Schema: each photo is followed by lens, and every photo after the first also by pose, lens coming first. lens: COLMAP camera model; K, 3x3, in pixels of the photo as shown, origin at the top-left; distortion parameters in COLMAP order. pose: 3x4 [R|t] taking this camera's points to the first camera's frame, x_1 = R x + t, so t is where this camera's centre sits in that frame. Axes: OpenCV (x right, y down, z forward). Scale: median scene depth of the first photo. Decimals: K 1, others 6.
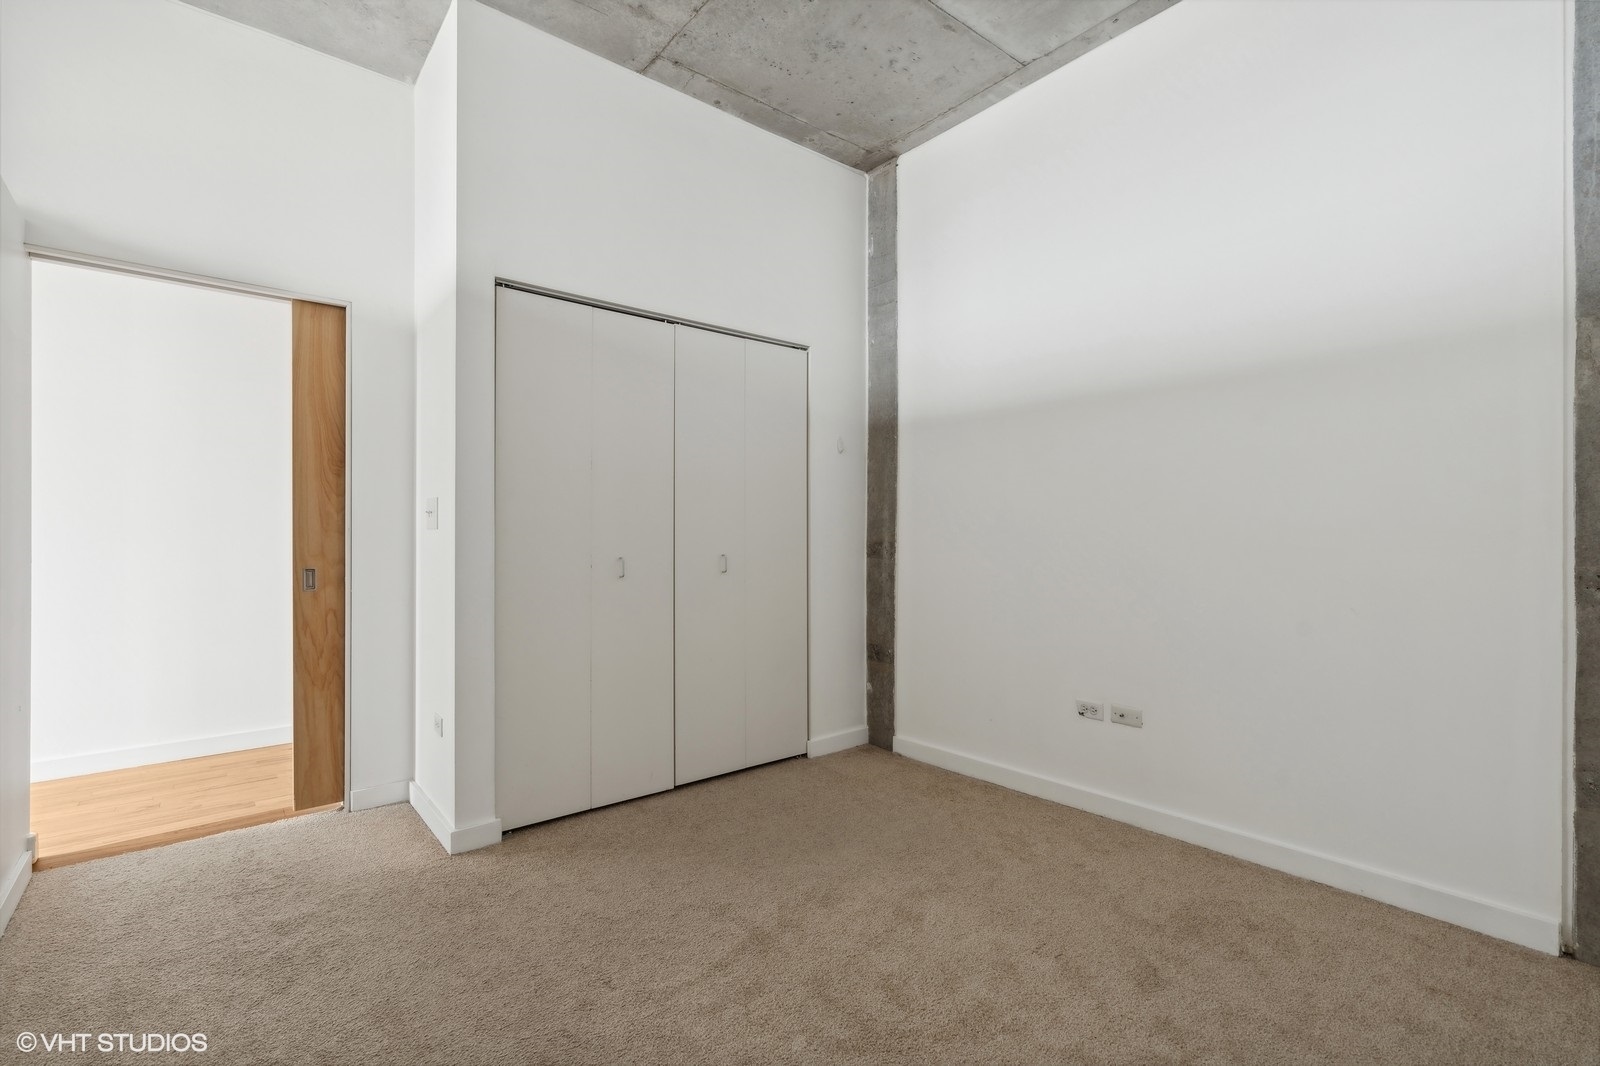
lens RADIAL K [[720.2, 0, 800.5], [0, 720.2, 534.8], [0, 0, 1]] dist [-0.008806, 0.001181]
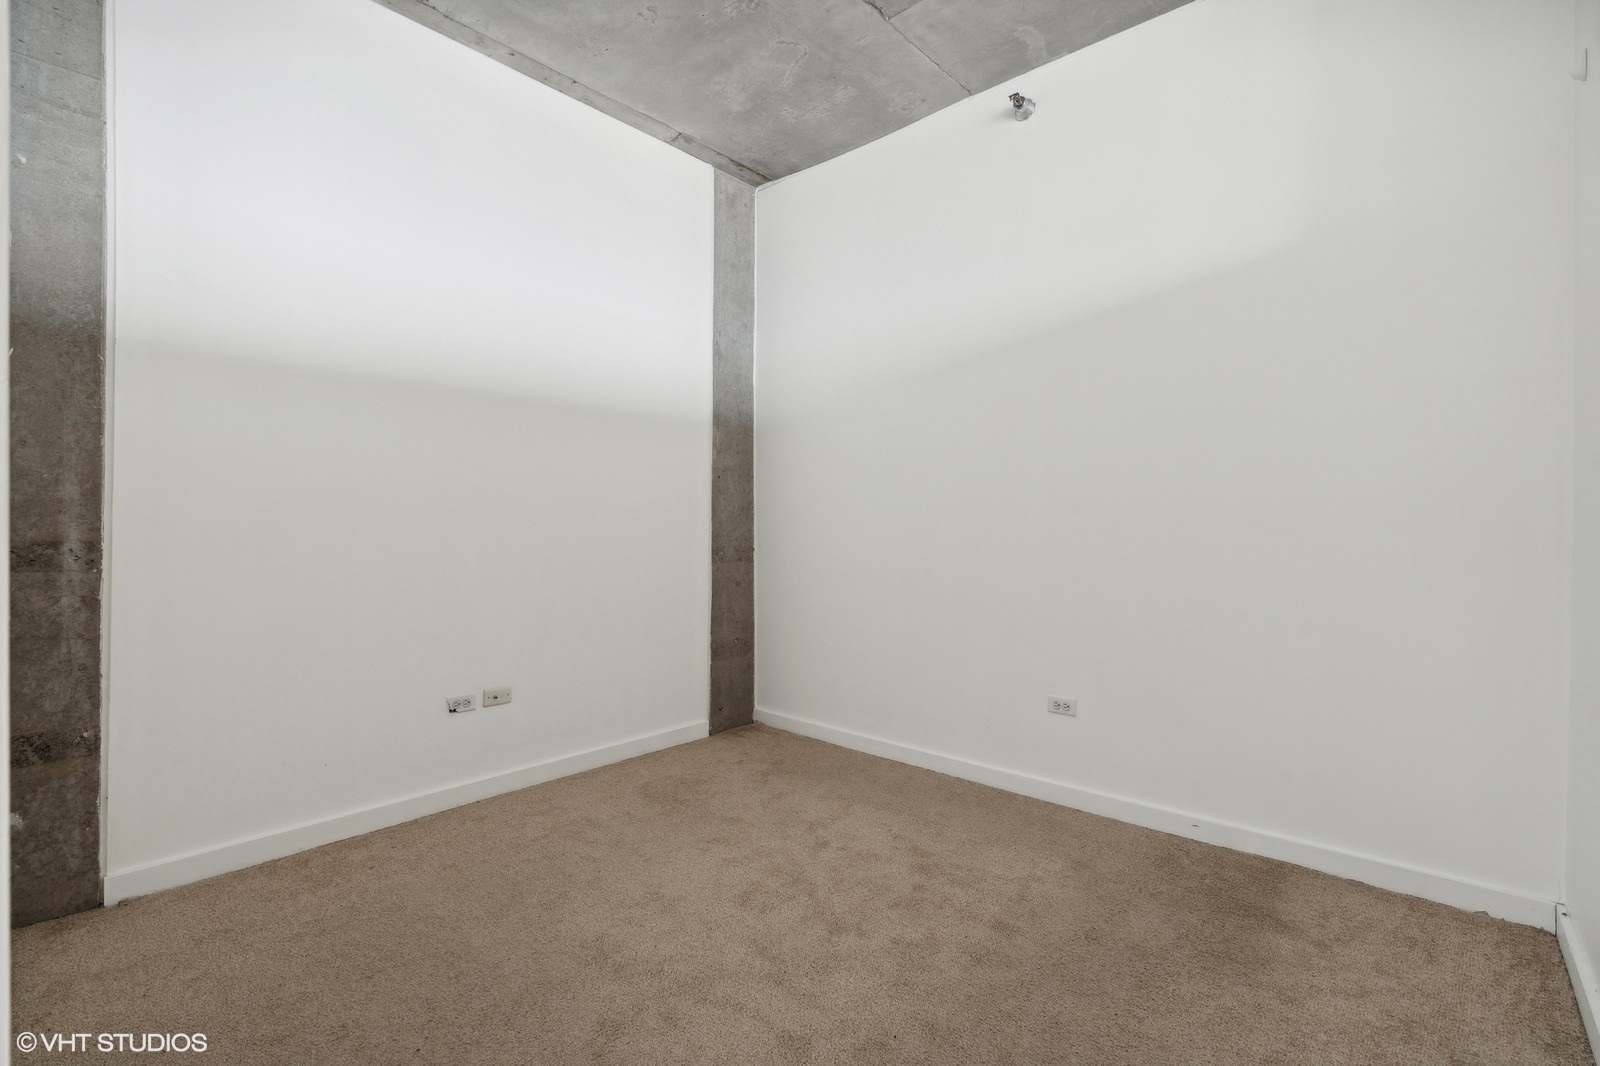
lens RADIAL K [[720.2, 0, 798.8], [0, 720.2, 530.3], [0, 0, 1]] dist [-0.008806, 0.001181]
pose [[-0.146687, -0.004116, 0.989174, -0.512113], [-0.006157, 0.999976, 0.003248, -0.003594], [-0.989164, -0.005614, -0.146709, 0.532698]]
